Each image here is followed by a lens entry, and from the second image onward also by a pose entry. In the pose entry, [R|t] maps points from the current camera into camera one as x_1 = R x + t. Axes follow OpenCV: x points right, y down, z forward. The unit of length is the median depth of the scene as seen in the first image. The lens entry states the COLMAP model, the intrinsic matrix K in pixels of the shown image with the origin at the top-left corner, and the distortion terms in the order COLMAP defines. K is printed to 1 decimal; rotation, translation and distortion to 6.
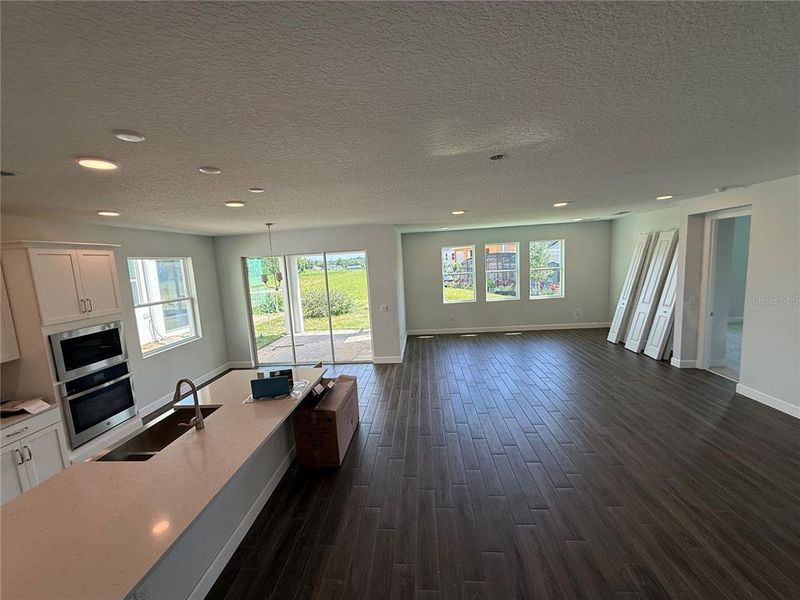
lens RADIAL K [[317.2, 0, 400.0], [0, 317.2, 300.0], [0, 0, 1]] dist [-0.000211, -0.000154]
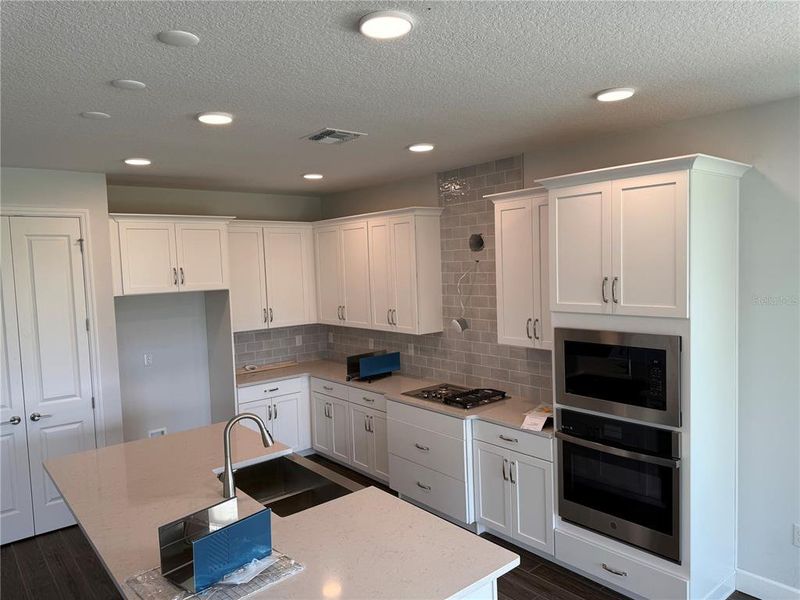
lens RADIAL K [[553.9, 0, 404.9], [0, 553.9, 299.3], [0, 0, 1]] dist [0.055067, -0.082653]
pose [[-0.712005, 0.127383, -0.690523, -0.122397], [-0.011607, 0.981138, 0.192962, -0.138776], [0.702078, 0.145405, -0.697096, 1.407965]]
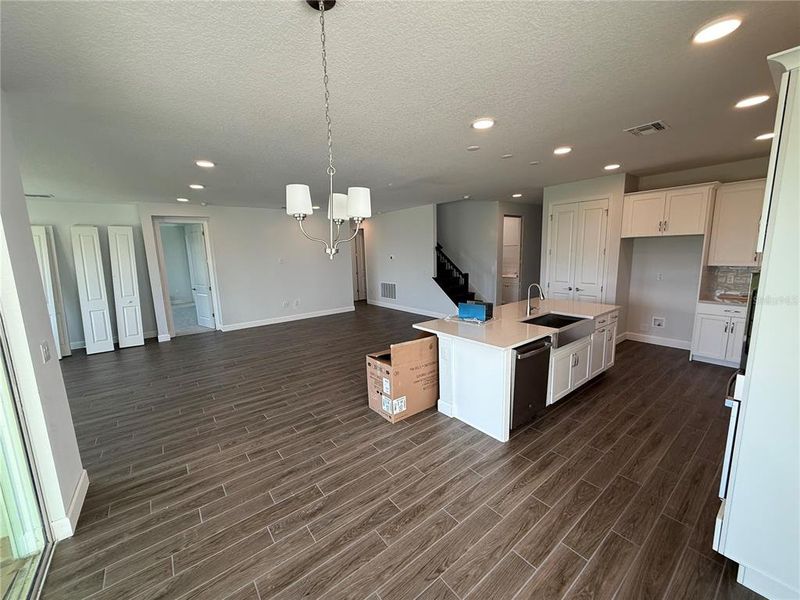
lens RADIAL K [[317.2, 0, 400.0], [0, 317.2, 300.0], [0, 0, 1]] dist [-0.000211, -0.000154]
pose [[-0.666659, -0.040477, 0.744263, -0.984630], [0.160182, 0.967414, 0.196092, -0.053947], [-0.727948, 0.249944, -0.638451, 1.760710]]
